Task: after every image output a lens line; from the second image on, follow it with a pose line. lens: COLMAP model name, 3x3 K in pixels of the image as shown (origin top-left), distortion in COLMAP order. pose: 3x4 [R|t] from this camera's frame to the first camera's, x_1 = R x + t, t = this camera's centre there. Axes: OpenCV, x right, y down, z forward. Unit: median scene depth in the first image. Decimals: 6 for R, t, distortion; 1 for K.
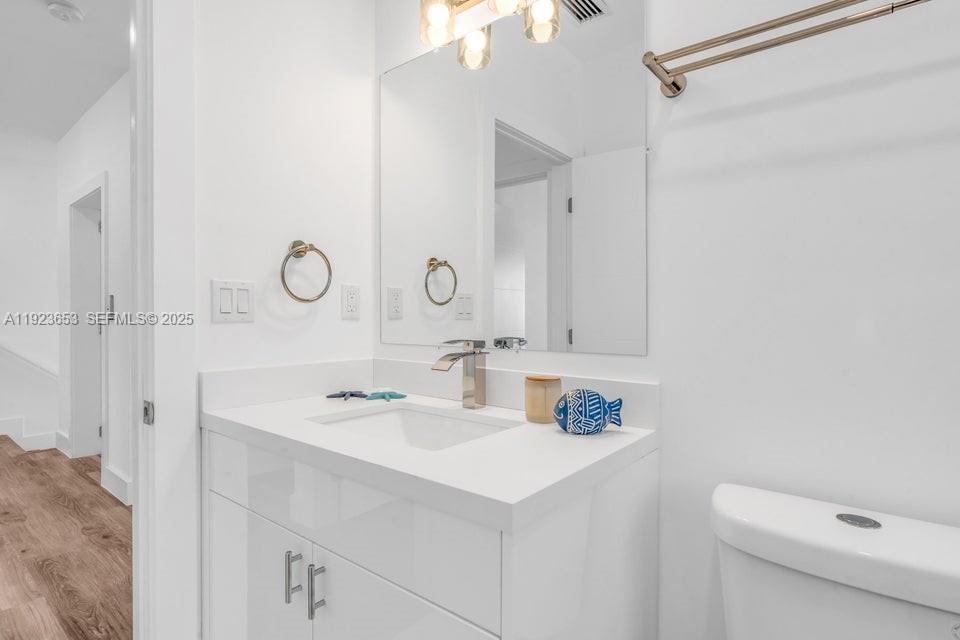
lens RADIAL K [[500.0, 0, 480.0], [0, 500.0, 320.0], [0, 0, 1]] dist [-0.001593, -0.000238]
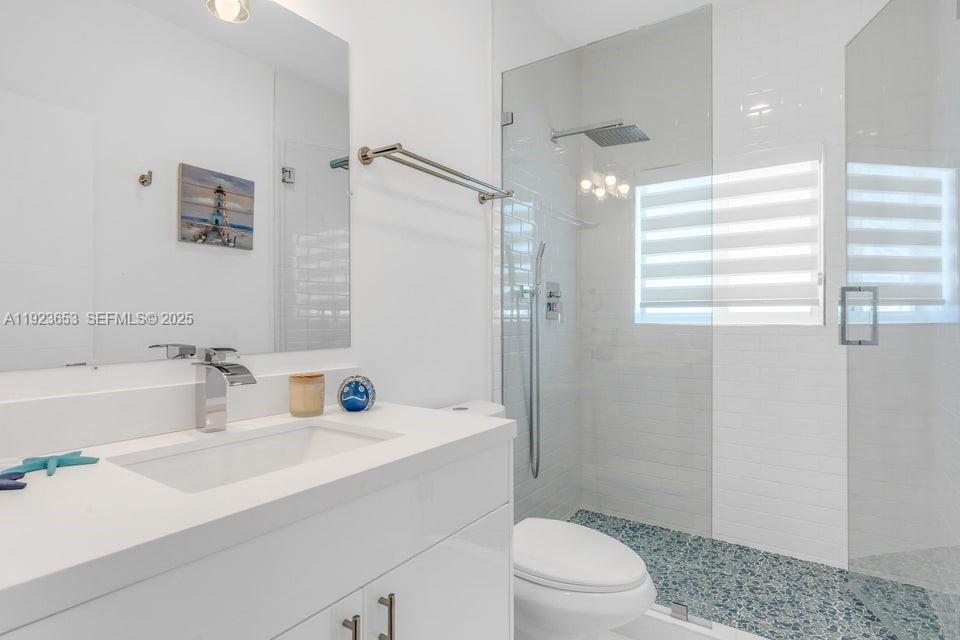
lens RADIAL K [[500.0, 0, 480.0], [0, 500.0, 320.0], [0, 0, 1]] dist [-0.001593, -0.000238]
pose [[-0.078426, -0.002011, 0.996918, -1.053916], [0.002943, 0.999993, 0.002249, -0.000965], [-0.996916, 0.003110, -0.078419, 0.770942]]
